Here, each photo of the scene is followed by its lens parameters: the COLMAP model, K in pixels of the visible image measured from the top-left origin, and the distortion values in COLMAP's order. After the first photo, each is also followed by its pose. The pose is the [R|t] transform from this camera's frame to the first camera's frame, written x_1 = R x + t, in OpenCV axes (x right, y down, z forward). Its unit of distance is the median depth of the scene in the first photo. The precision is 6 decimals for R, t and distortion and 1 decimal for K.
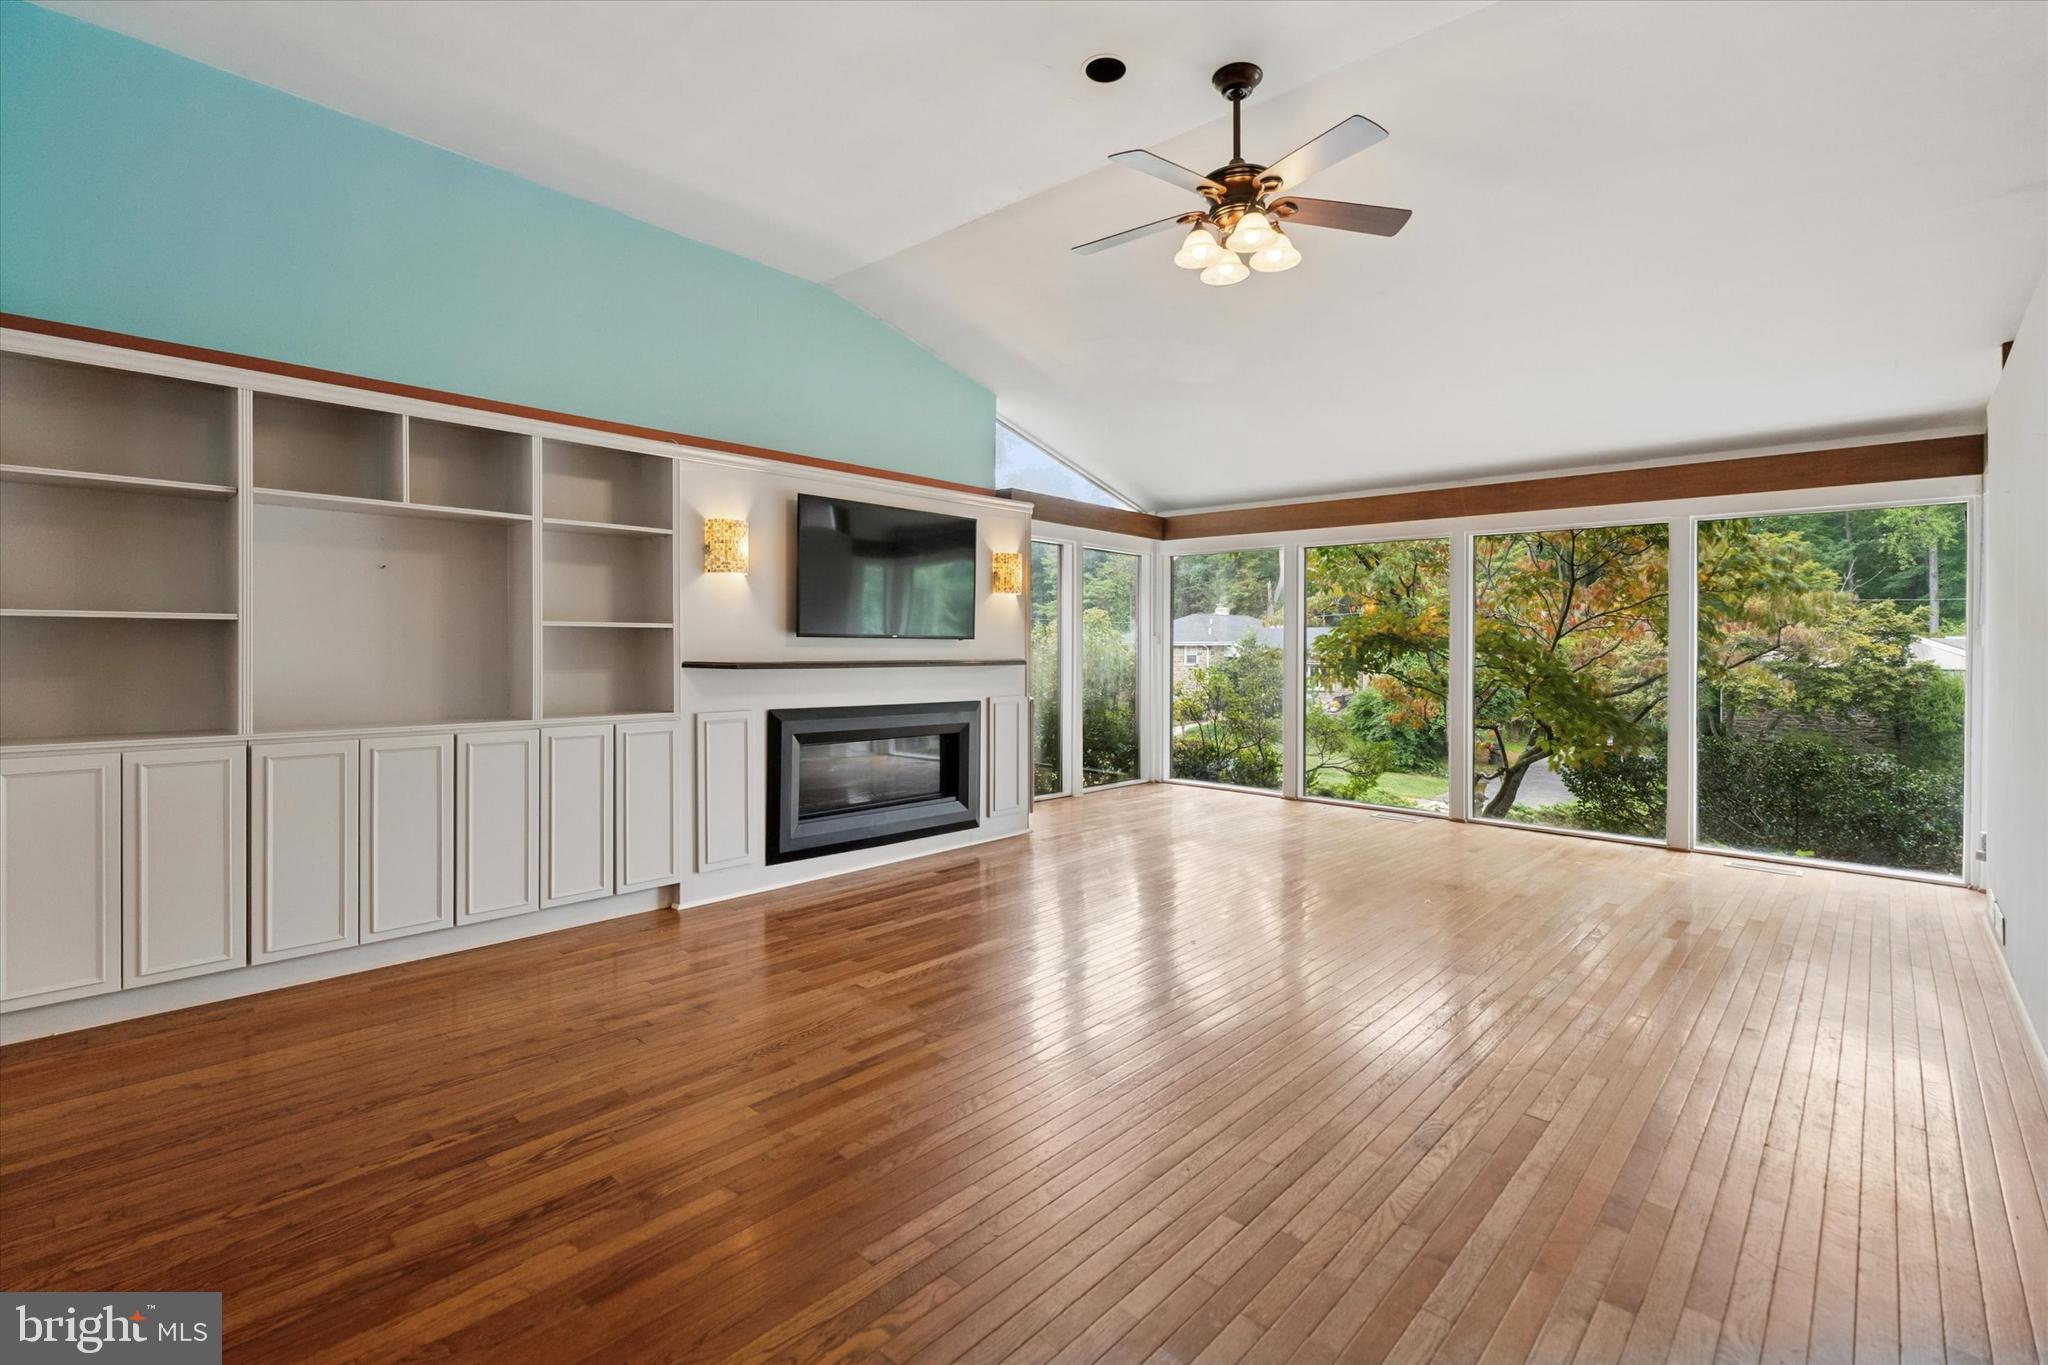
lens RADIAL K [[927.8, 0, 1011.4], [0, 927.8, 653.6], [0, 0, 1]] dist [0.000905, -0.000154]
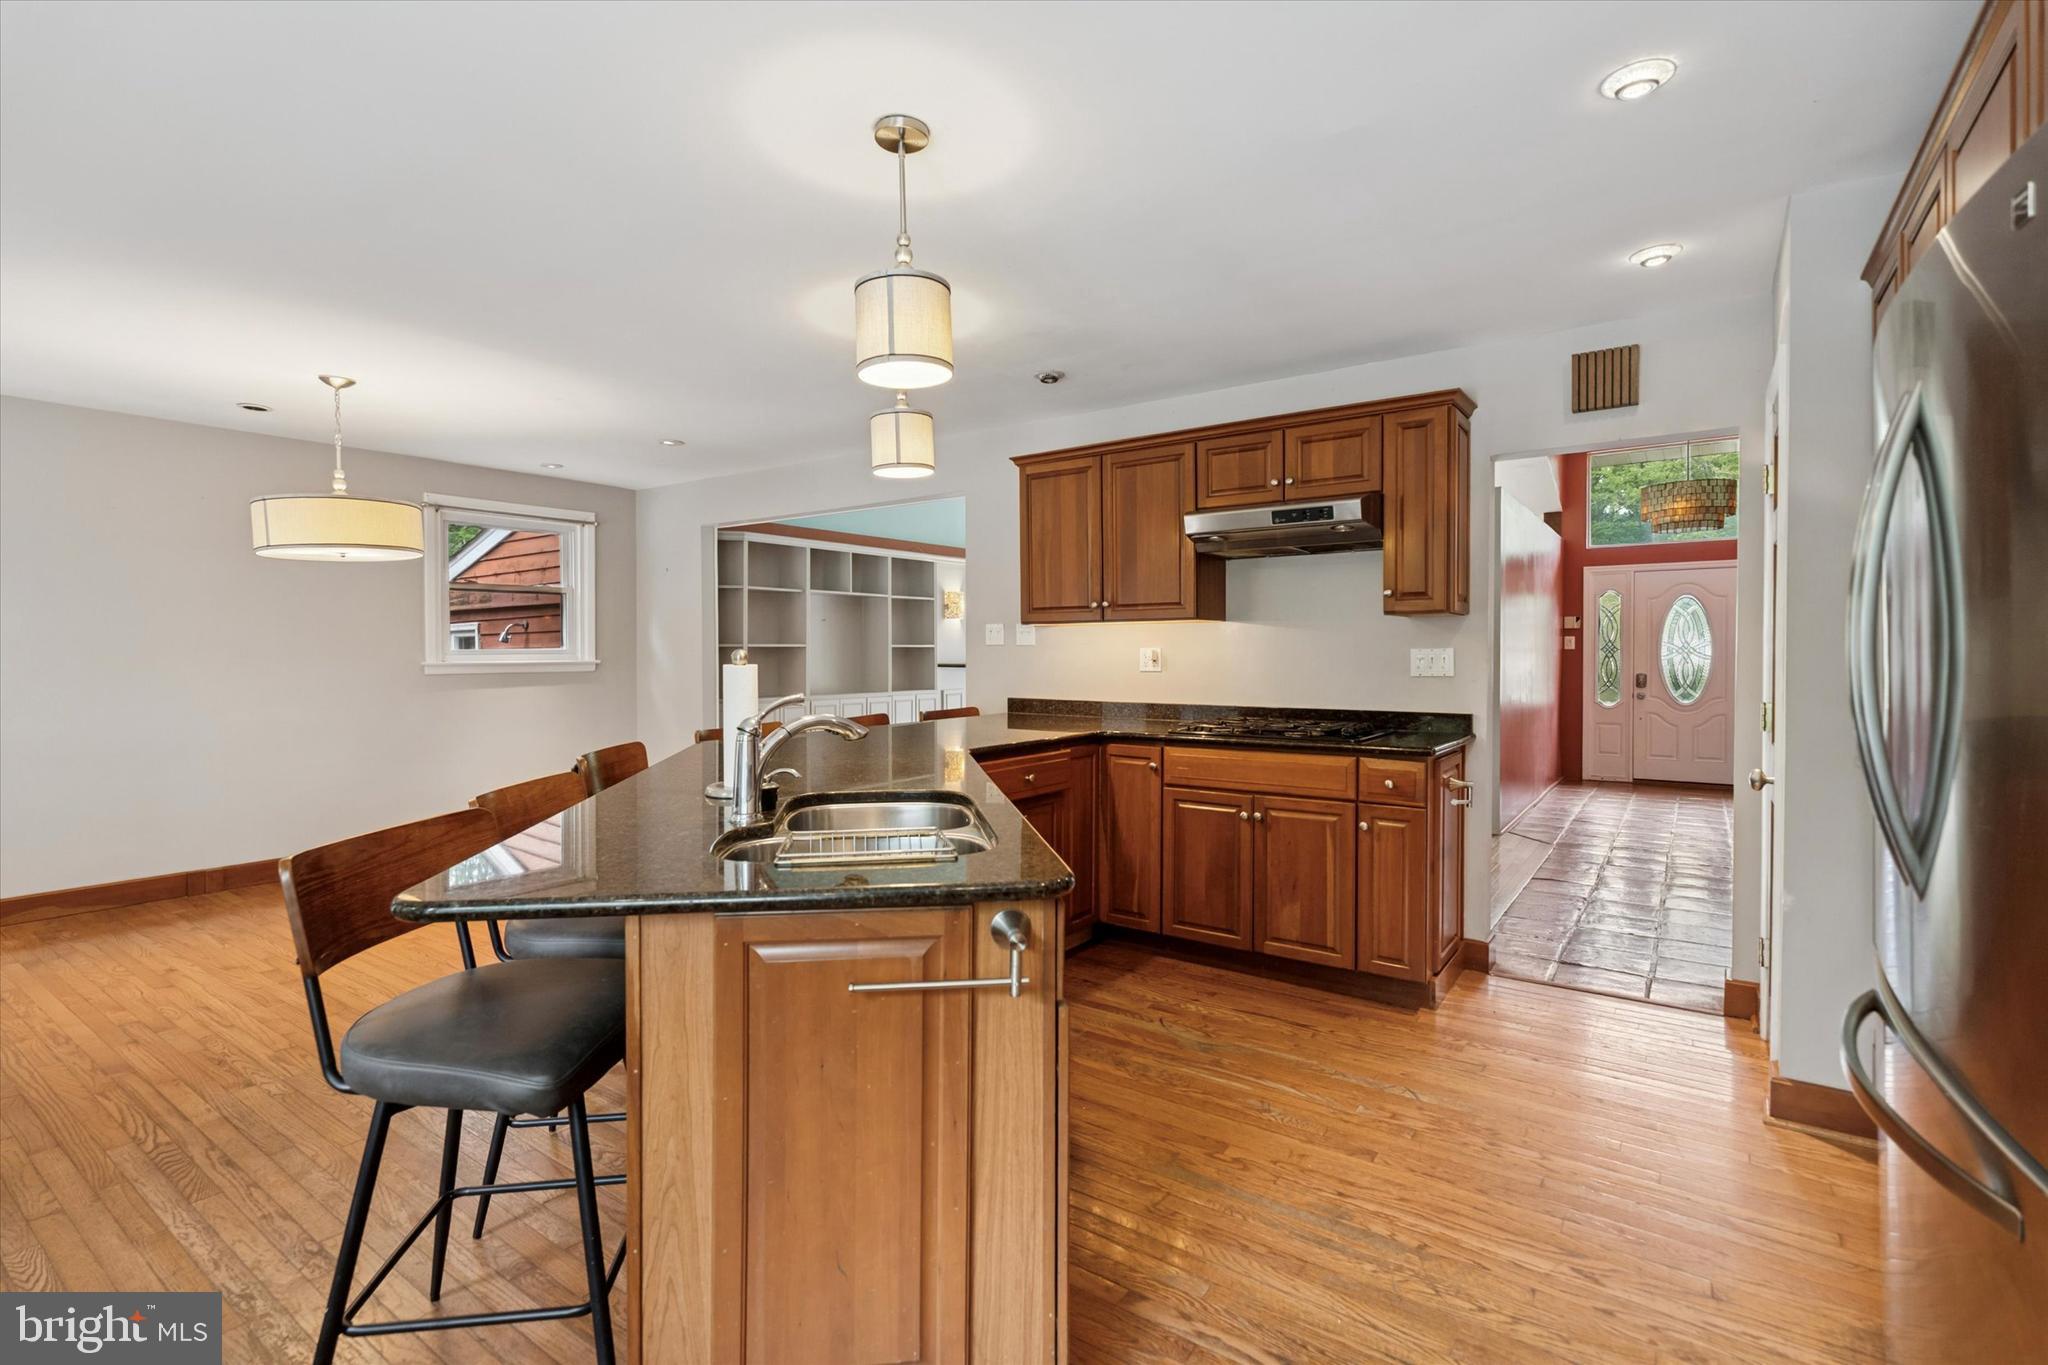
lens RADIAL K [[956.1, 0, 1028.6], [0, 956.1, 655.0], [0, 0, 1]] dist [-0.000708, -0.000384]
pose [[0.988701, -0.004289, 0.149837, -0.522662], [0.004412, 0.999990, -0.000484, -0.009995], [-0.149834, 0.001140, 0.988711, -1.165690]]
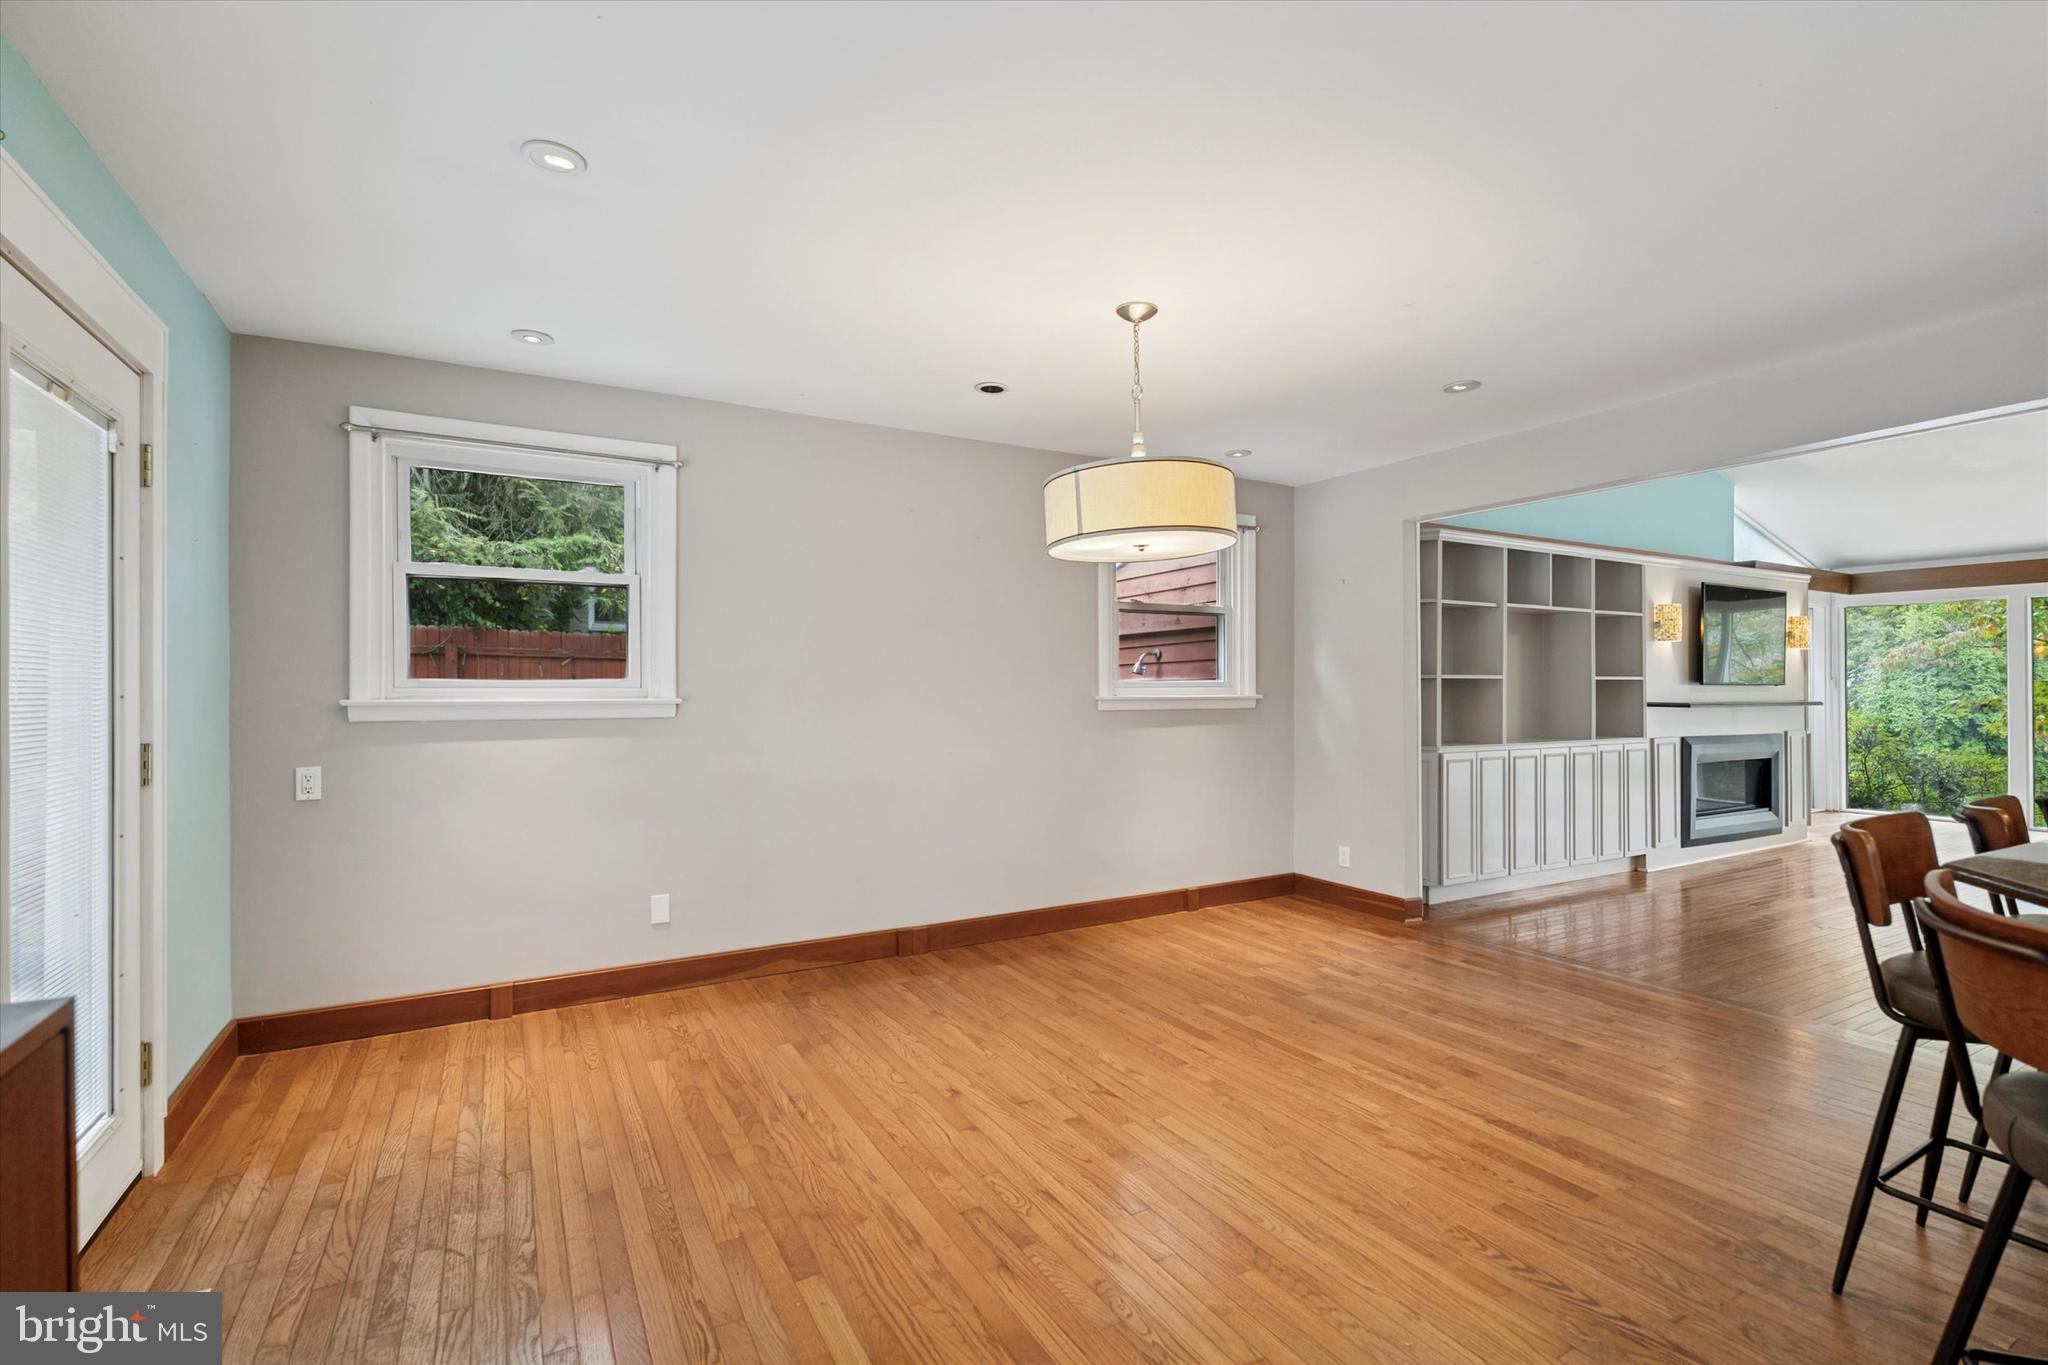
lens RADIAL K [[939.2, 0, 1024.0], [0, 939.2, 682.5], [0, 0, 1]] dist [-0.001329, -0.000606]
pose [[0.957129, -0.002745, -0.289650, -0.965129], [-0.000231, 0.999948, -0.010241, -0.008657], [0.289663, 0.009869, 0.957078, -0.776242]]
